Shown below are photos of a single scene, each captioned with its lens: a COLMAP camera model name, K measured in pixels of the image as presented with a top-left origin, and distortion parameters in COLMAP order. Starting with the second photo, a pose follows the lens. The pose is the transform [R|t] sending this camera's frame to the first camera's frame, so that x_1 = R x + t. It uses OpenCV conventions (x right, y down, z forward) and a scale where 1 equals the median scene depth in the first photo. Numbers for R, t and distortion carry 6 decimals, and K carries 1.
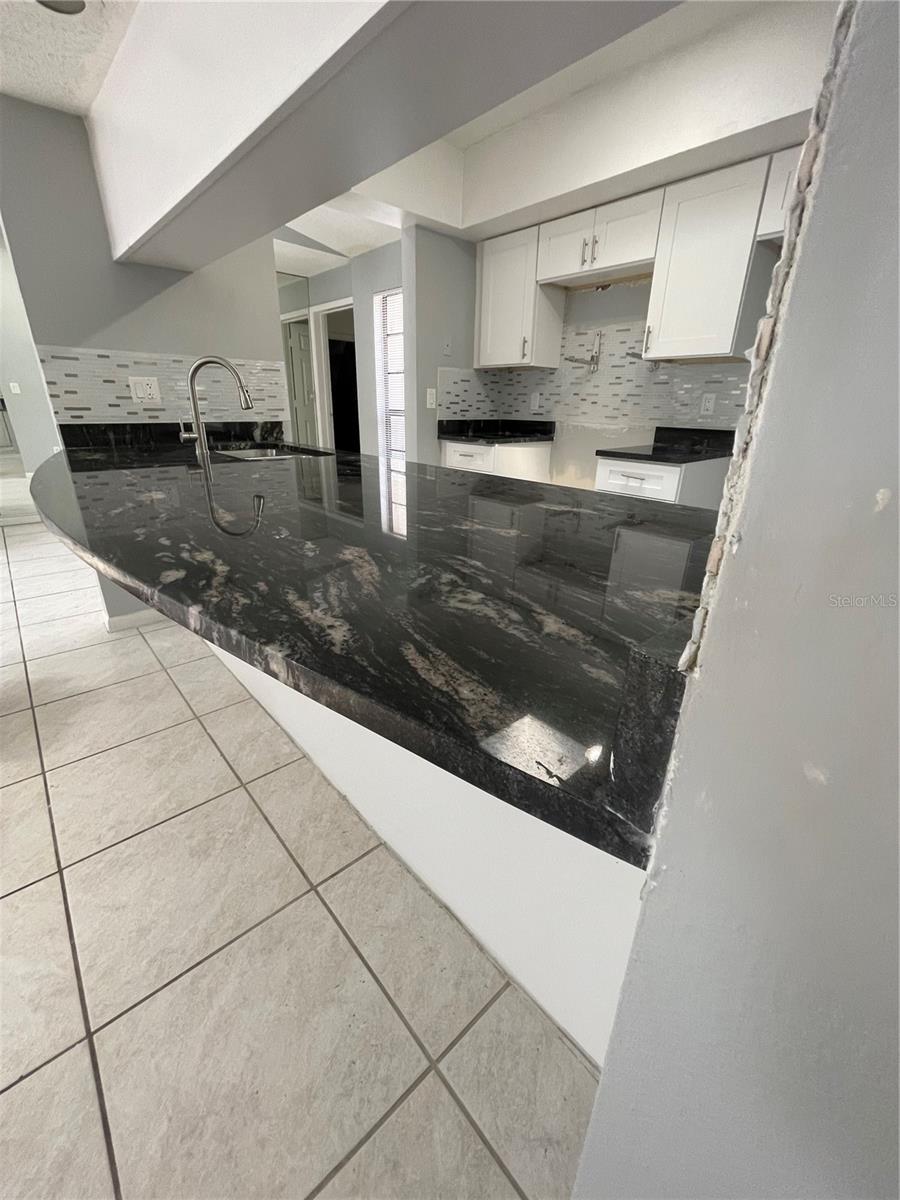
lens RADIAL K [[482.5, 0, 454.5], [0, 482.5, 598.1], [0, 0, 1]] dist [-0.002811, 0.000567]
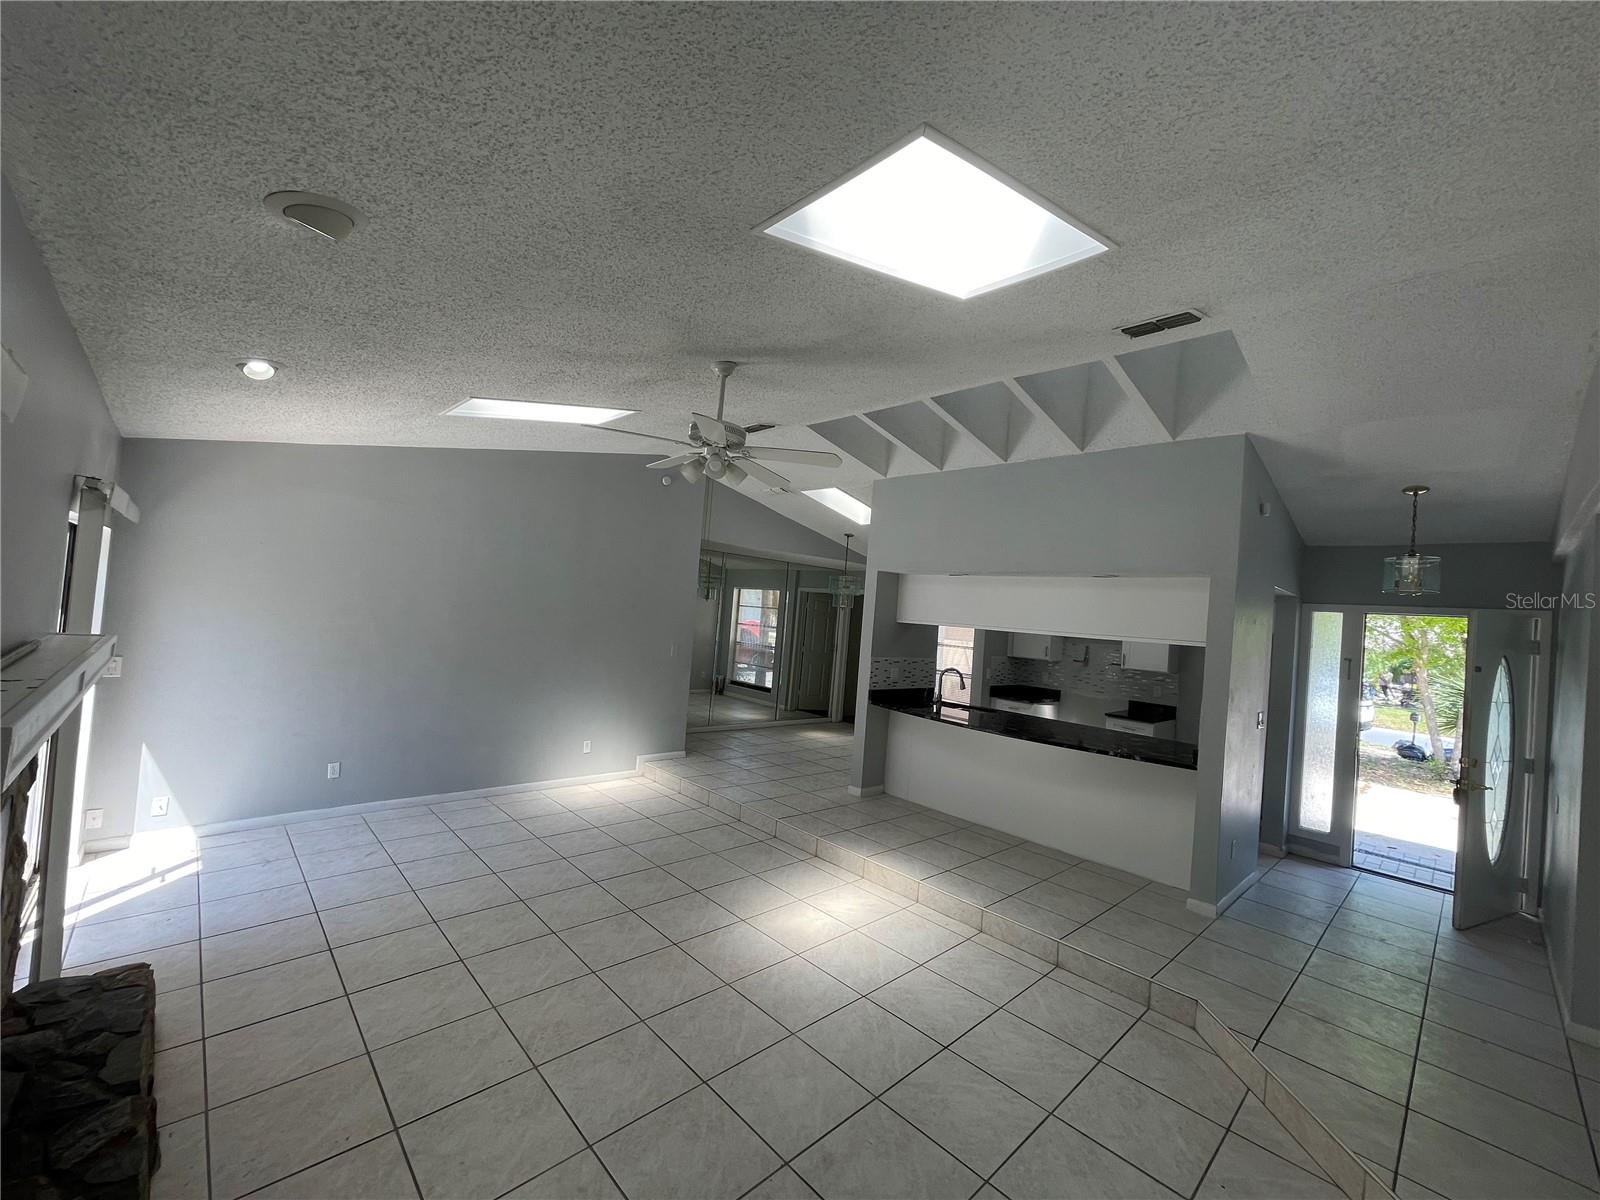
lens RADIAL K [[643.3, 0, 803.2], [0, 643.3, 603.9], [0, 0, 1]] dist [-0.002811, 0.000567]
pose [[0.997721, 0.058830, 0.033041, -0.974819], [-0.041413, 0.920525, -0.388482, 0.326713], [-0.053269, 0.386228, 0.920864, -1.407129]]
